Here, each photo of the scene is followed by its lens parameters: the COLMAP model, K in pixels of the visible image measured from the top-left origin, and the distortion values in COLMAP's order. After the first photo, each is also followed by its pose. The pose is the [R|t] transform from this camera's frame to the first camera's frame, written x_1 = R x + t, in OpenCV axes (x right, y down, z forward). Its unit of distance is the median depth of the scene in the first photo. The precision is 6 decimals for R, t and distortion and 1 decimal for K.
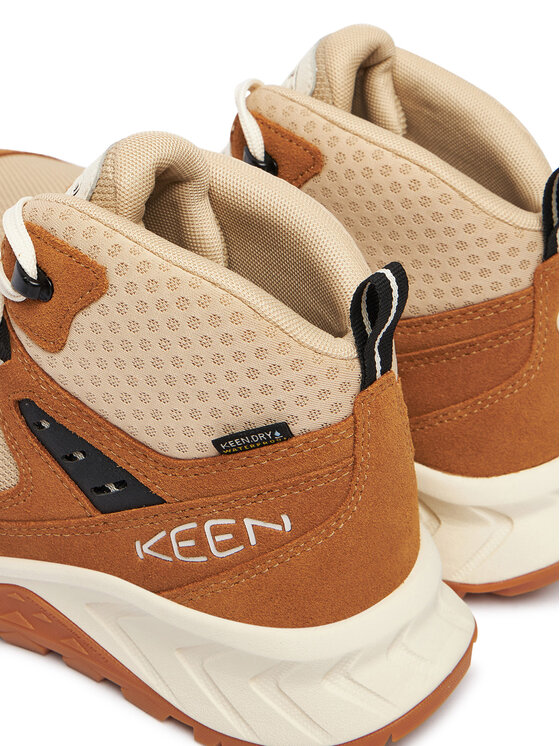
lens RADIAL K [[1671.6, 0, 280.0], [0, 1671.6, 373.0], [0, 0, 1]] dist [-0.313237, 0.329059]
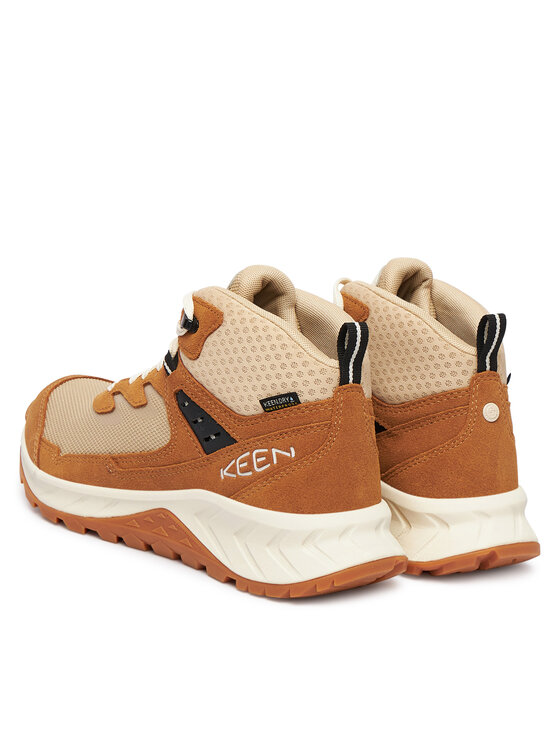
lens RADIAL K [[1677.8, 0, 280.0], [0, 1677.8, 373.0], [0, 0, 1]] dist [-1.334575, -0.005437]
pose [[0.964311, 0.100893, -0.244797, 0.440569], [-0.174150, 0.938109, -0.299373, 0.569259], [0.199442, 0.331320, 0.922199, -0.781935]]
